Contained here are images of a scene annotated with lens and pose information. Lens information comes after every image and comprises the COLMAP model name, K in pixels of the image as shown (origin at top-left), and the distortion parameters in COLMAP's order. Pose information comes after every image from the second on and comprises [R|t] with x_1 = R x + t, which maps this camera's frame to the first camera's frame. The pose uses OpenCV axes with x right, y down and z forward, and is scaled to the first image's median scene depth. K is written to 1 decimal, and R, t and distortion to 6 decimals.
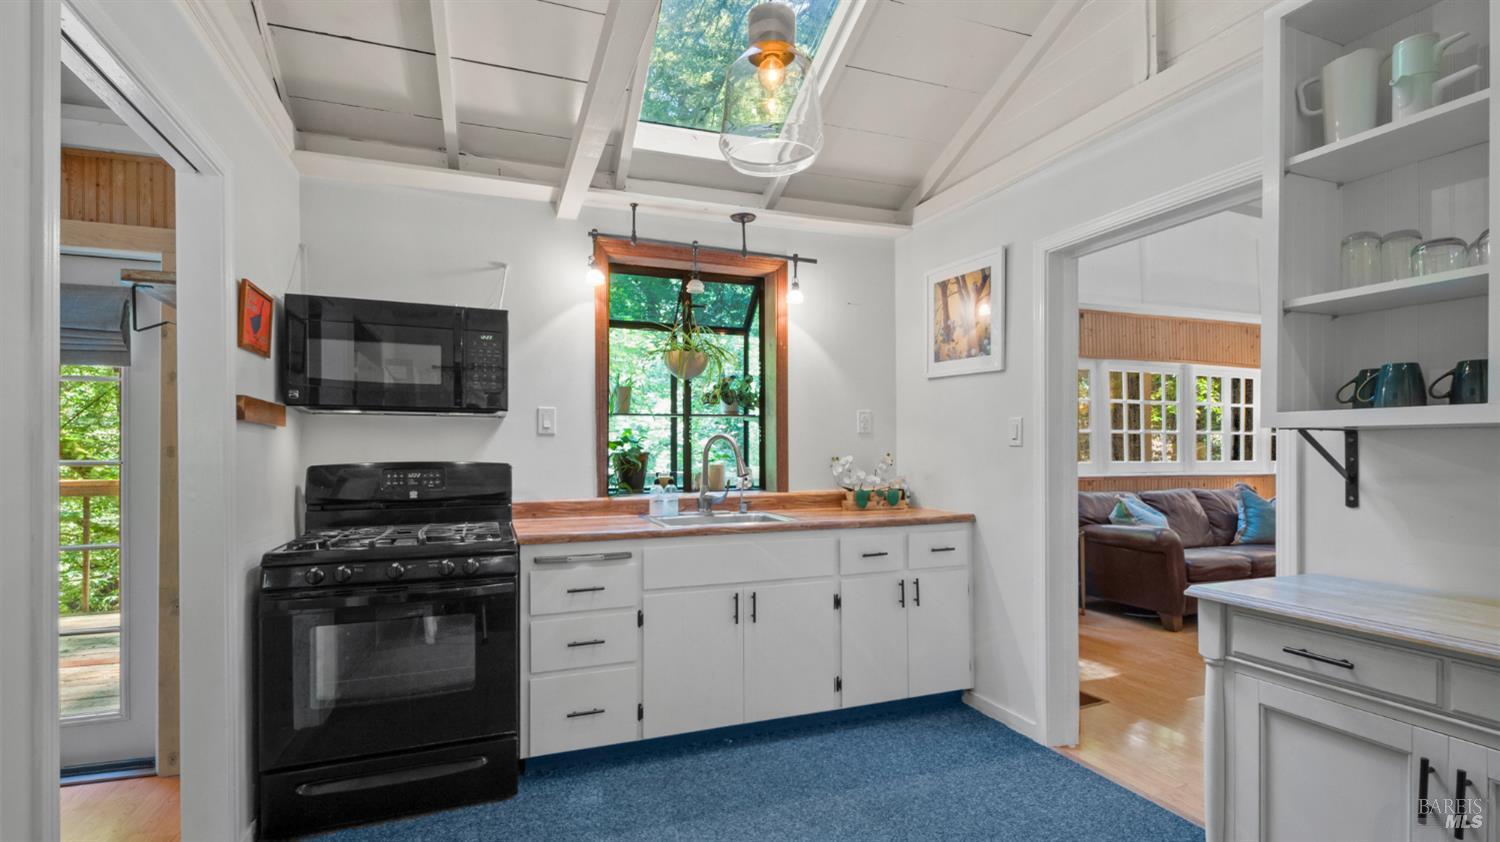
lens RADIAL K [[667.7, 0, 726.2], [0, 667.7, 453.1], [0, 0, 1]] dist [0.001643, -0.000191]
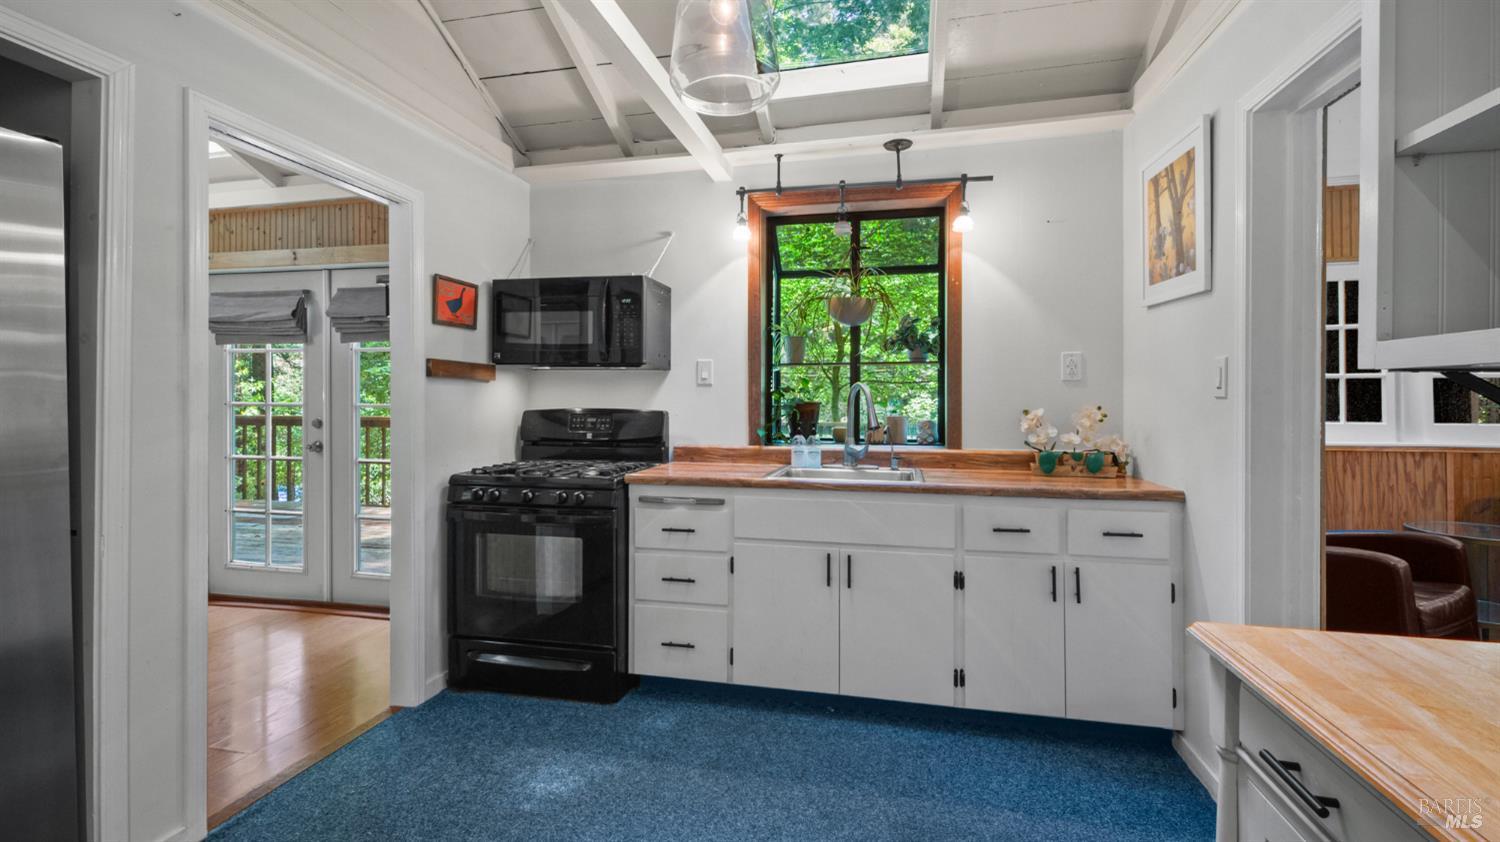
lens RADIAL K [[664.2, 0, 733.4], [0, 664.2, 403.9], [0, 0, 1]] dist [-0.000343, -0.000167]
pose [[0.834593, 0.009573, -0.550783, 0.358623], [-0.007994, 0.999954, 0.005267, -0.003212], [0.550809, 0.000007, 0.834632, 0.128591]]
